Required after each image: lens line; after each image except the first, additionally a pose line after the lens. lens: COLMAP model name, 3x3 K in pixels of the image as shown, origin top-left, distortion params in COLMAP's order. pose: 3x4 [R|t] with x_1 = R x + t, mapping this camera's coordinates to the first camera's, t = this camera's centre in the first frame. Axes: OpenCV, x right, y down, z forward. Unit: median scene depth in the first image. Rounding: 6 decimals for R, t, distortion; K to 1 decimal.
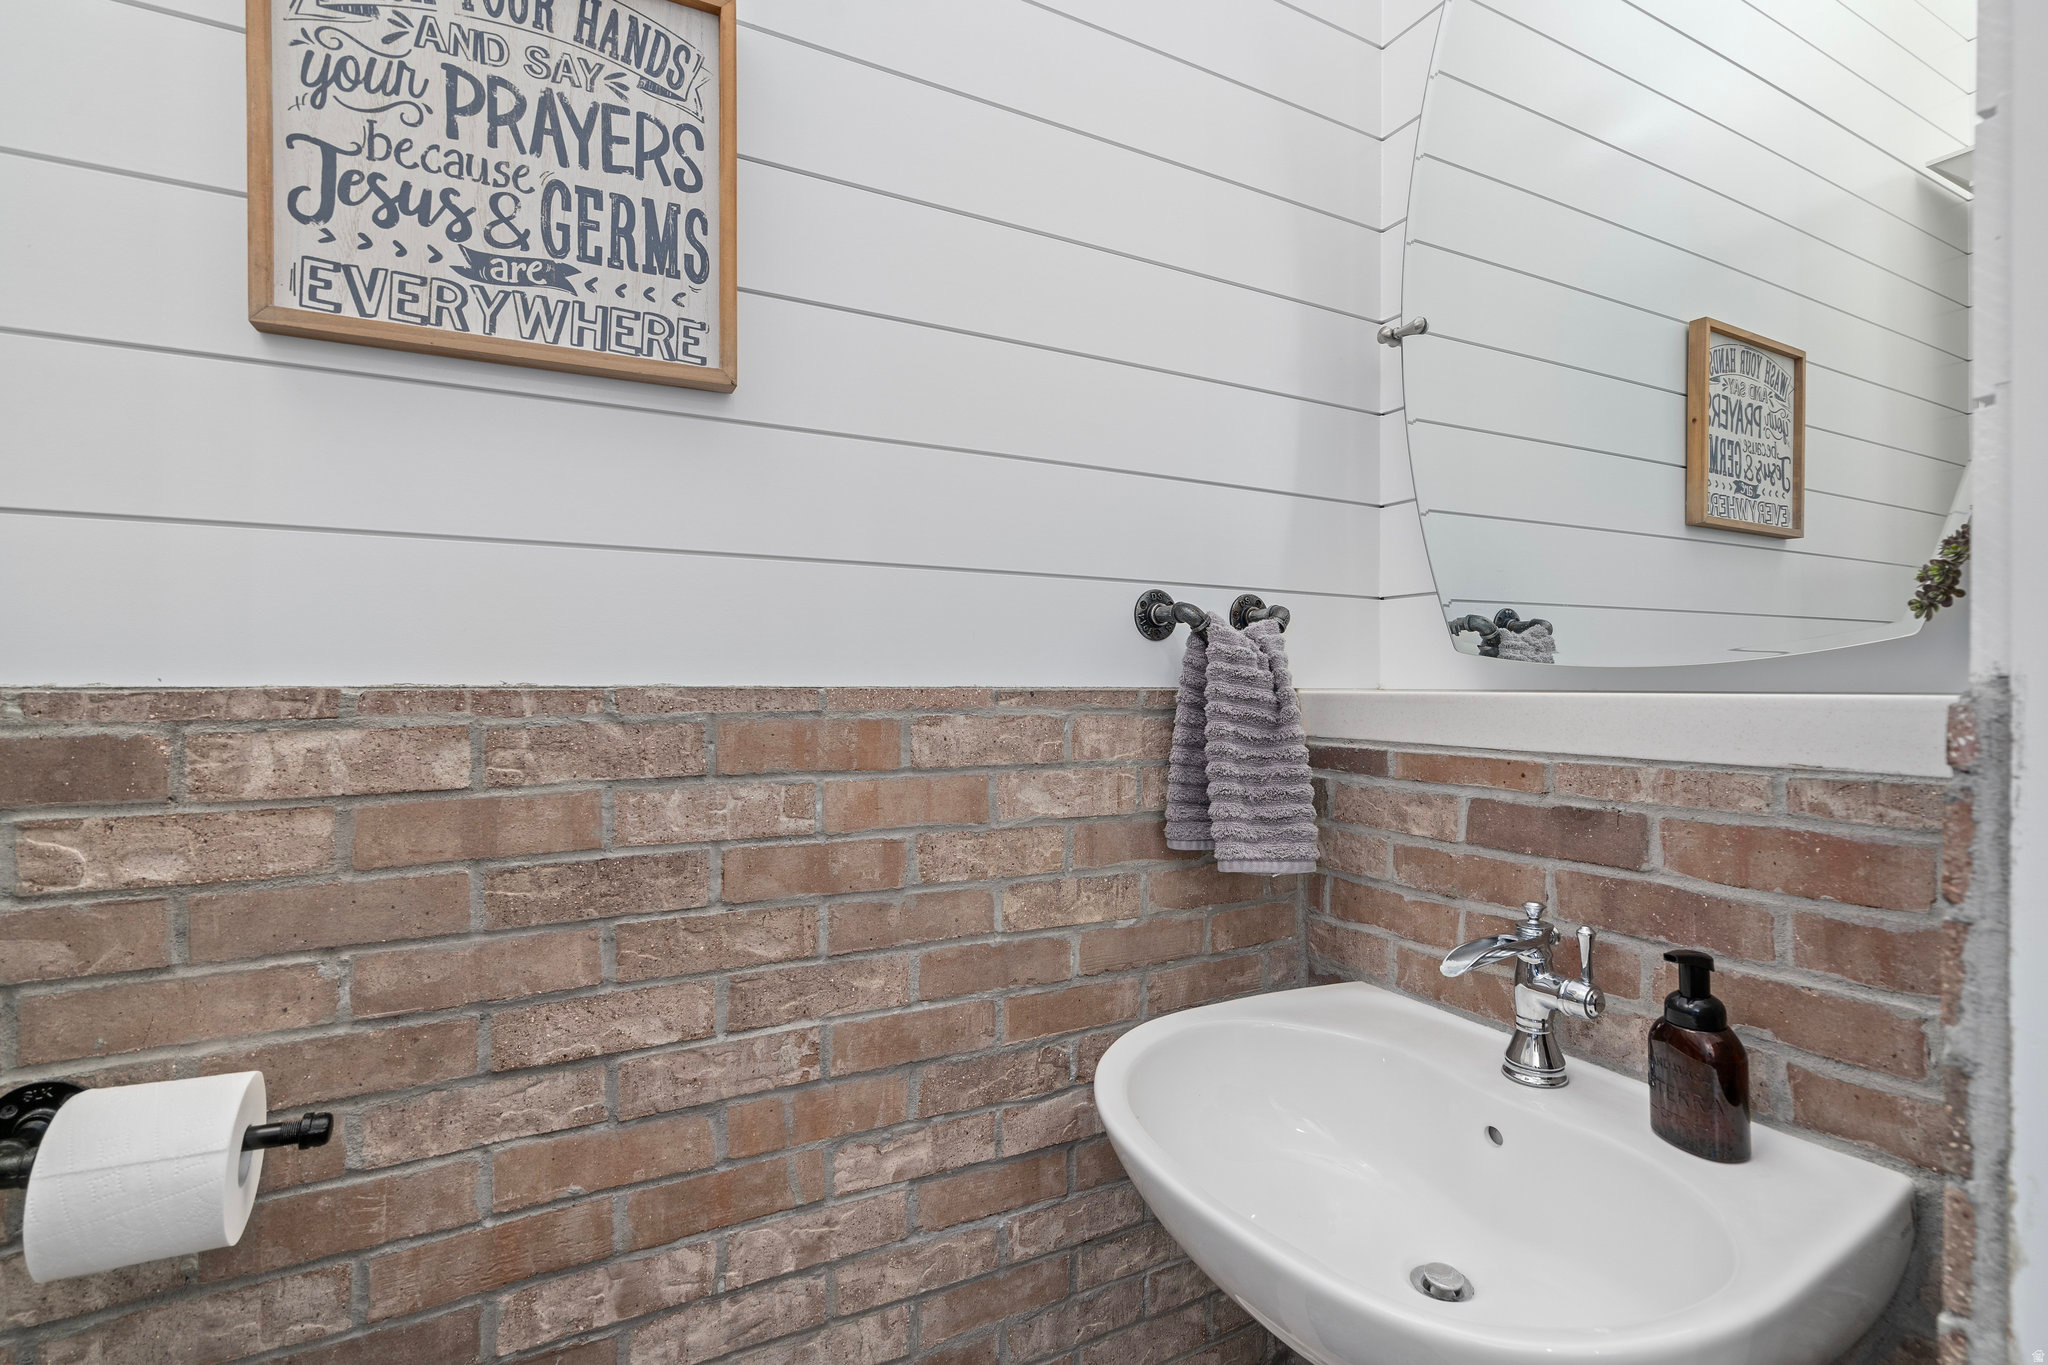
lens RADIAL K [[930.1, 0, 1021.2], [0, 930.1, 686.7], [0, 0, 1]] dist [0.000146, 0.000257]
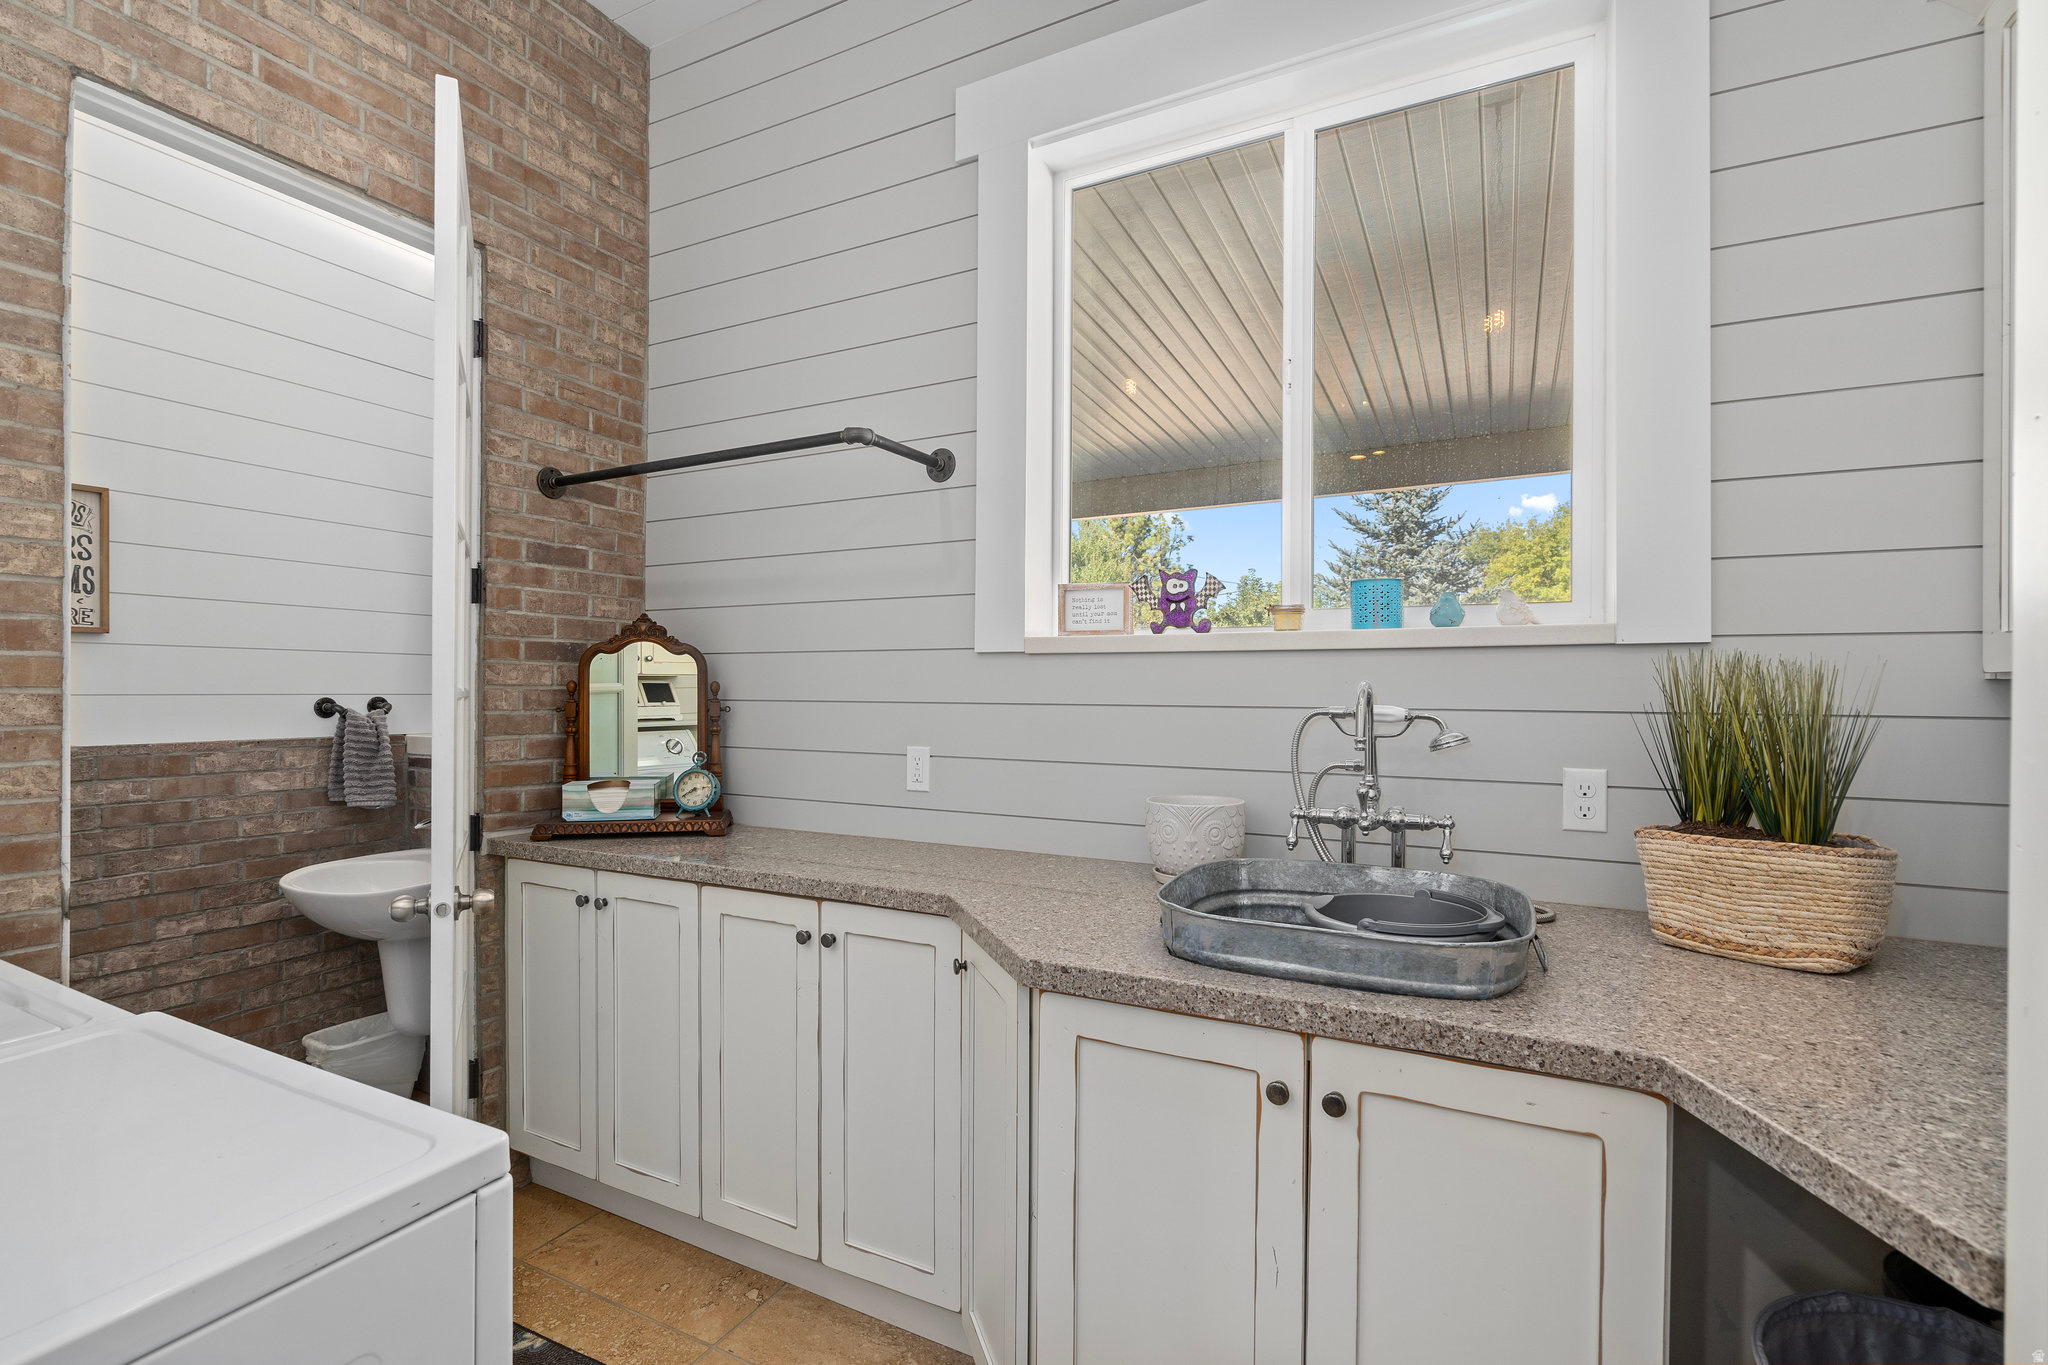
lens RADIAL K [[930.1, 0, 1012.5], [0, 930.1, 689.2], [0, 0, 1]] dist [0.000146, 0.000257]
pose [[0.820460, -0.000037, 0.571704, 0.259539], [-0.000682, 0.999999, 0.001043, -0.147363], [-0.571703, -0.001245, 0.820460, -2.355276]]
